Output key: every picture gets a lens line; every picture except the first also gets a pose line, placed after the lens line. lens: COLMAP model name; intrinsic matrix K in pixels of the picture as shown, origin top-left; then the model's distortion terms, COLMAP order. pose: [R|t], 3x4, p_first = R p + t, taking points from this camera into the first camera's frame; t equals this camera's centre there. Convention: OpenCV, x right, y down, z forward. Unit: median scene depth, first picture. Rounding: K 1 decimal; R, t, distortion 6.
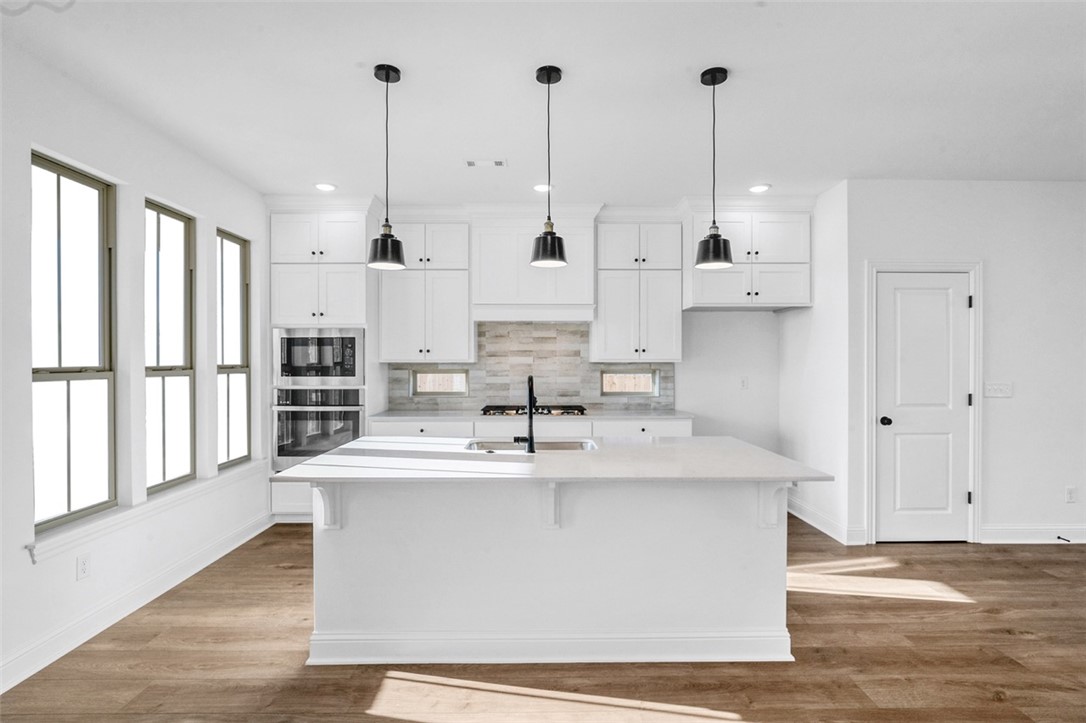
lens RADIAL K [[520.4, 0, 543.0], [0, 520.4, 361.5], [0, 0, 1]] dist [-0.002196, -0.000476]
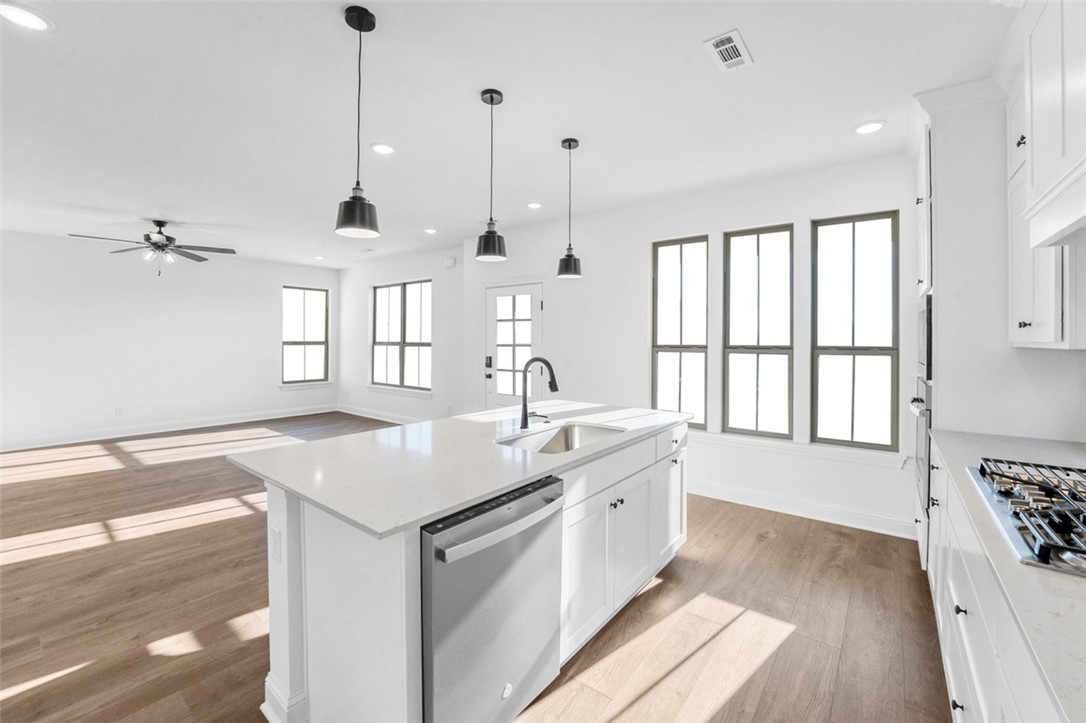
lens RADIAL K [[450.8, 0, 527.8], [0, 450.8, 340.8], [0, 0, 1]] dist [-0.023648, -0.000033]
pose [[-0.639273, 0.002662, -0.768975, 0.424863], [-0.004284, 0.999966, 0.007024, -0.006380], [0.768968, 0.007785, -0.639240, 0.986663]]
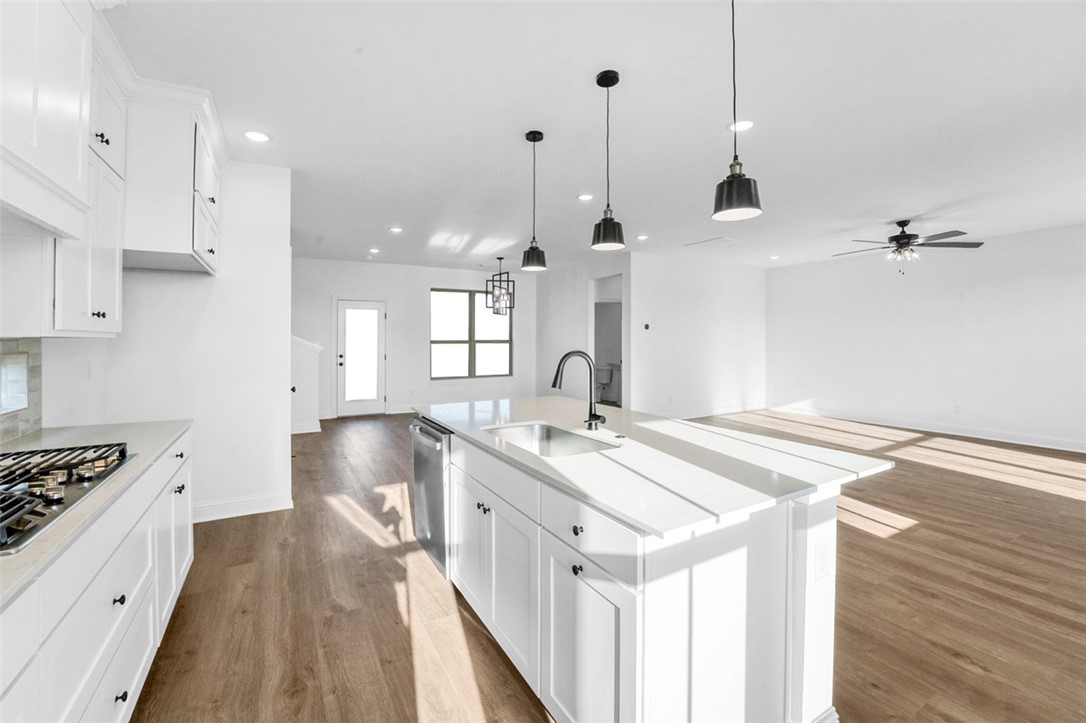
lens RADIAL K [[449.9, 0, 555.0], [0, 449.9, 337.4], [0, 0, 1]] dist [0.000069, -0.000010]
pose [[-0.513107, 0.003979, 0.858315, -0.434426], [0.003219, 0.999991, -0.002712, 0.004709], [-0.858319, 0.001371, -0.513115, 0.921269]]
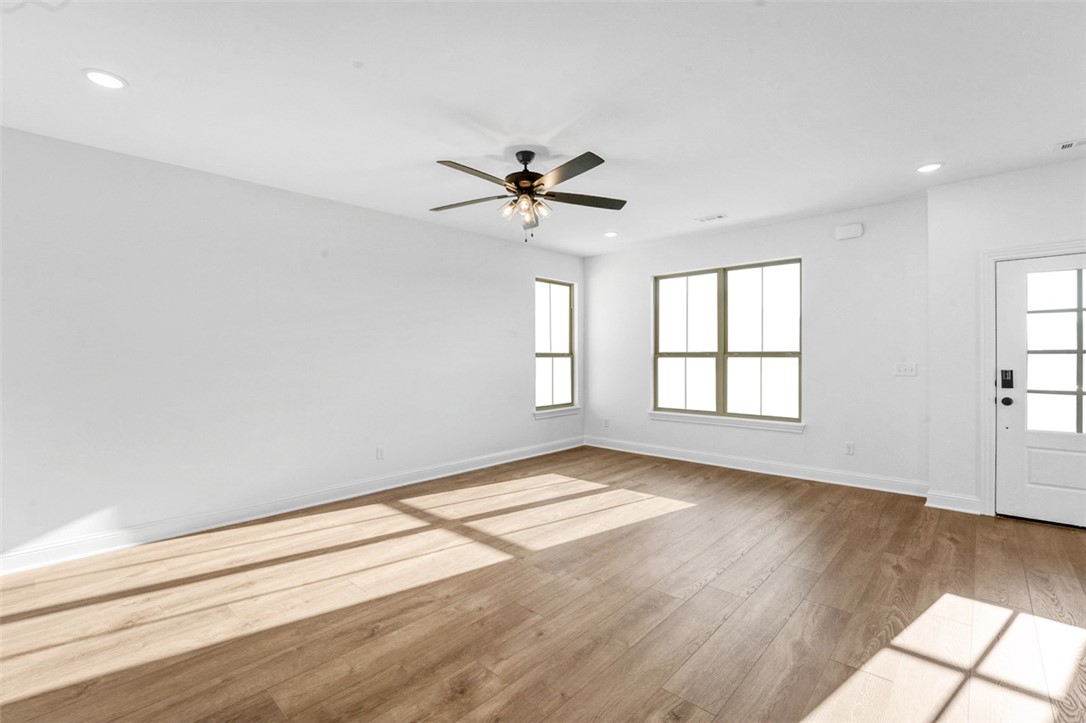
lens RADIAL K [[481.6, 0, 543.0], [0, 481.6, 361.5], [0, 0, 1]] dist [-0.001726, -0.000432]
pose [[-0.687554, 0.014915, -0.725980, 0.704662], [0.004141, 0.999853, 0.016619, 0.016050], [0.726121, 0.008420, -0.687515, 0.025920]]
